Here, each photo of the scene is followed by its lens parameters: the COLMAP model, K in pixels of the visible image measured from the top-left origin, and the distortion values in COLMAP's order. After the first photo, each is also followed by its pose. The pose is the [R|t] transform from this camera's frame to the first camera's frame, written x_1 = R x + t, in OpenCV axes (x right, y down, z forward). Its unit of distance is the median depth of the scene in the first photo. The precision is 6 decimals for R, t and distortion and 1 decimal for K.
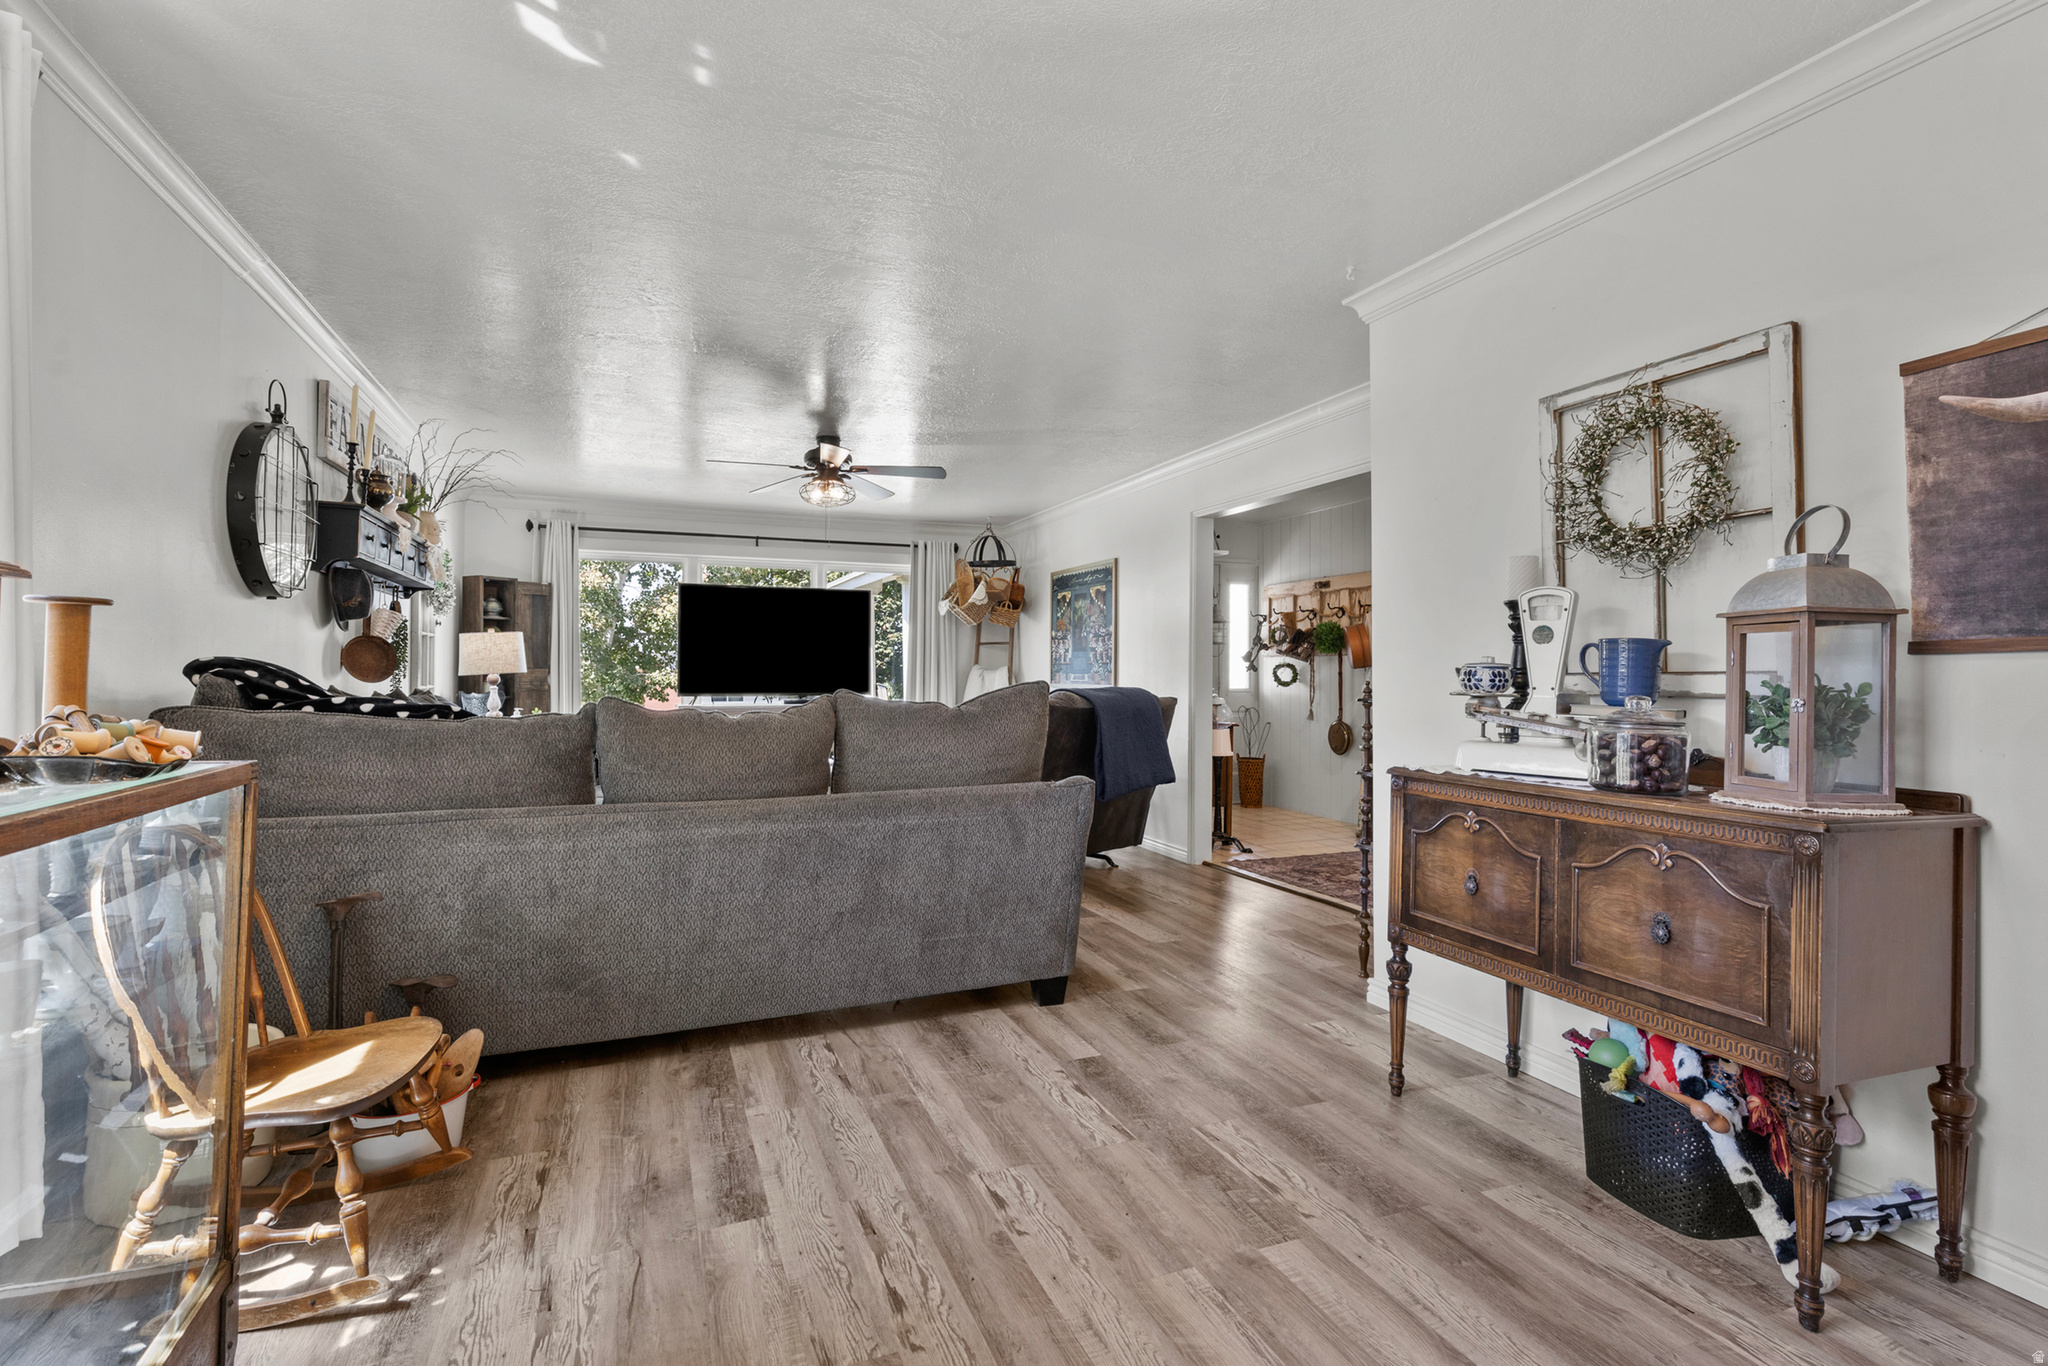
lens RADIAL K [[943.2, 0, 1024.0], [0, 943.2, 677.2], [0, 0, 1]] dist [0.003059, -0.000298]
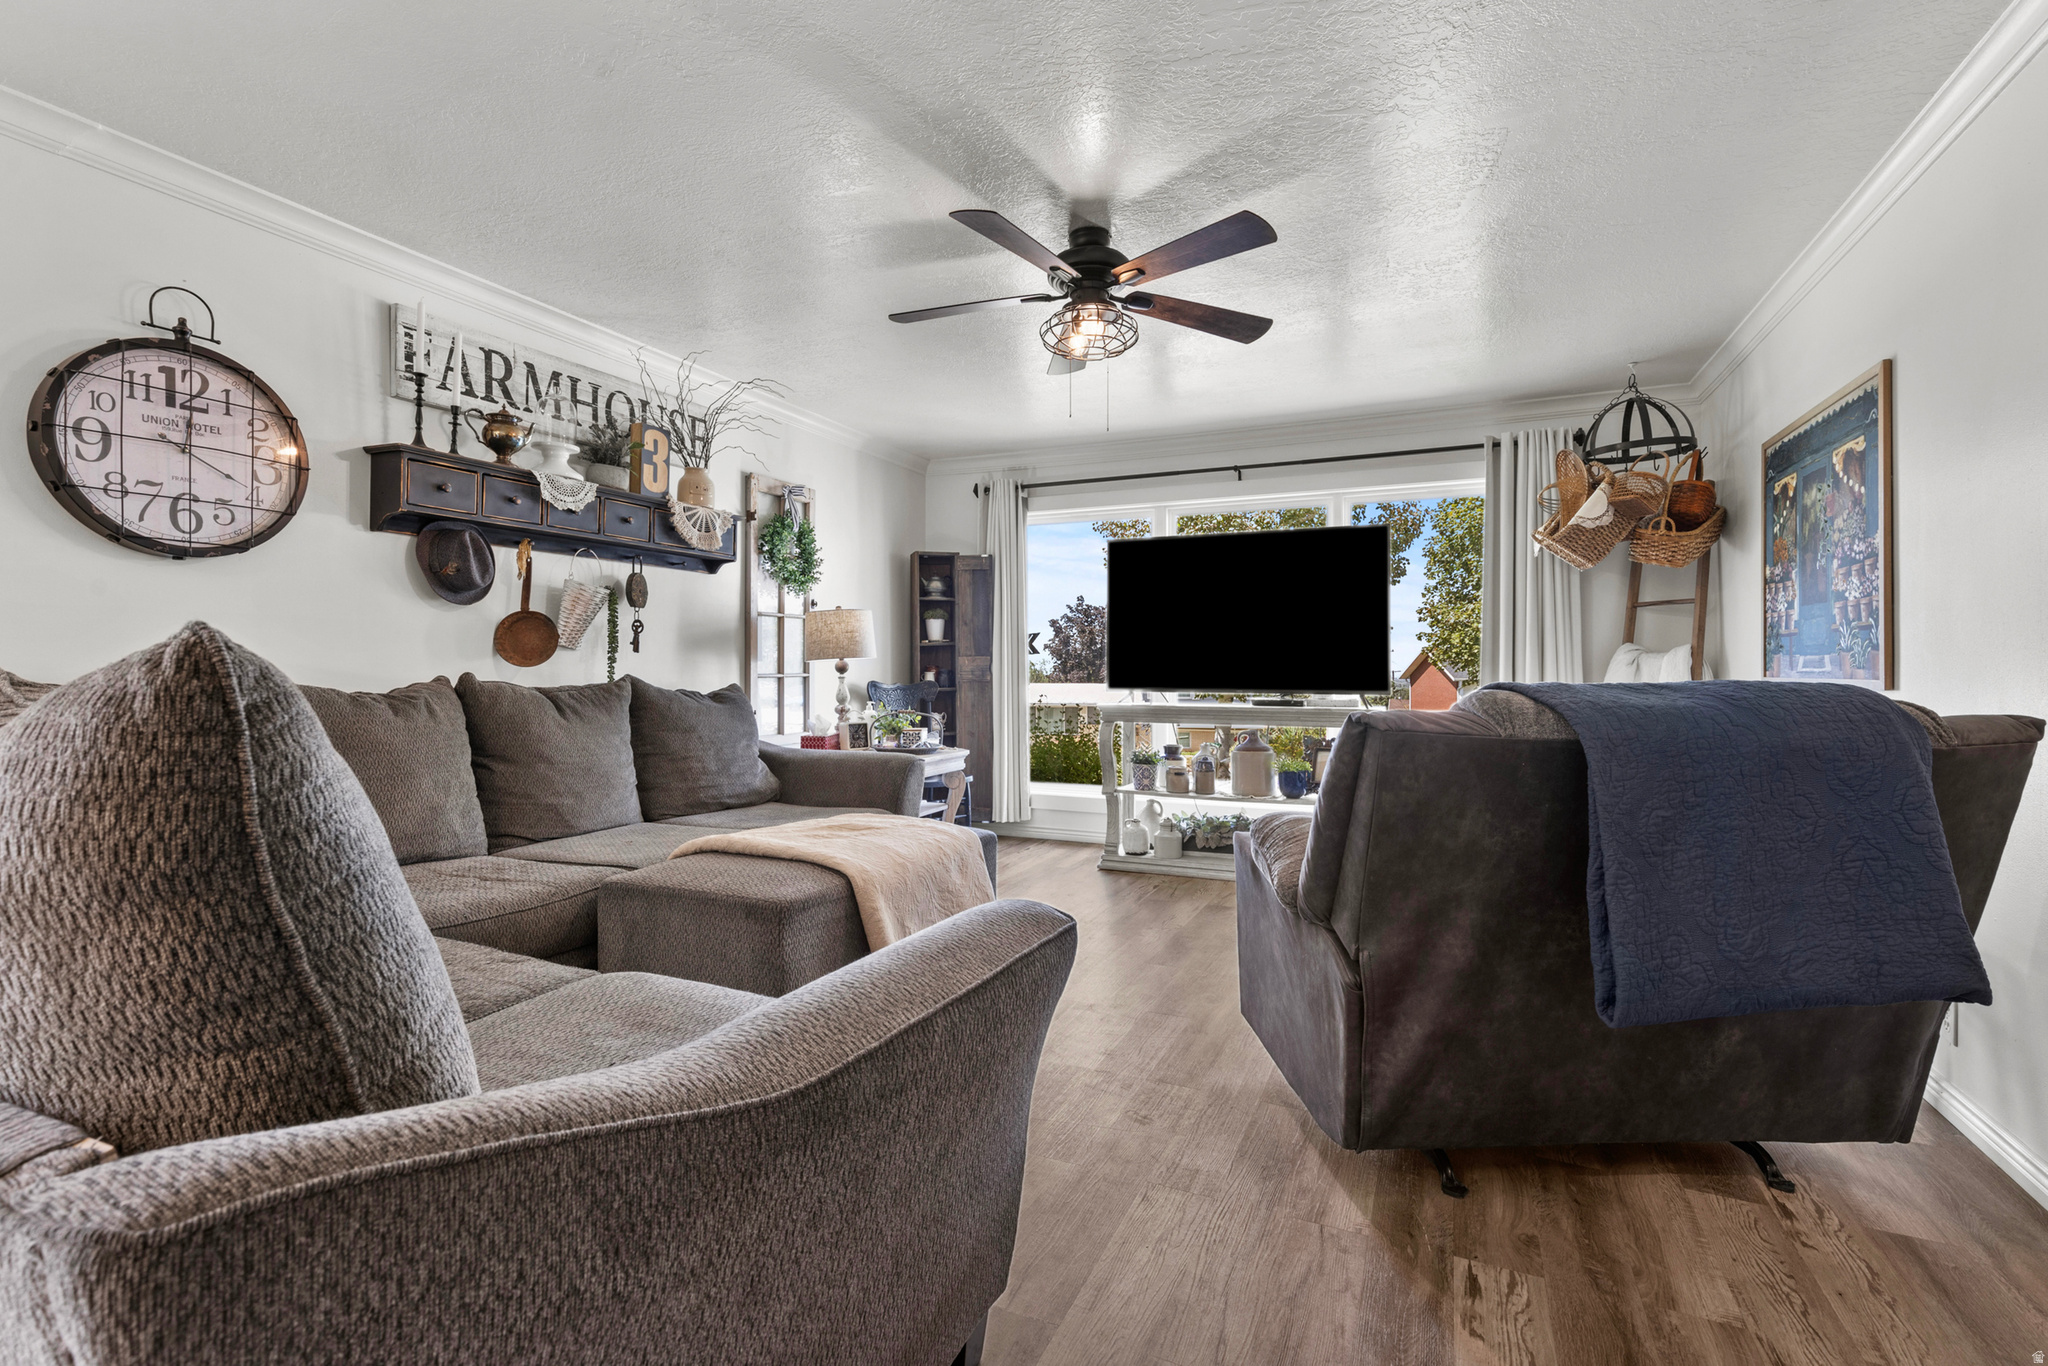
lens RADIAL K [[943.2, 0, 1019.8], [0, 943.2, 669.9], [0, 0, 1]] dist [0.003059, -0.000298]
pose [[0.684965, -0.001151, -0.728575, 0.128497], [-0.002170, 0.999991, -0.003620, 0.006077], [0.728573, 0.004061, 0.684956, 0.435030]]
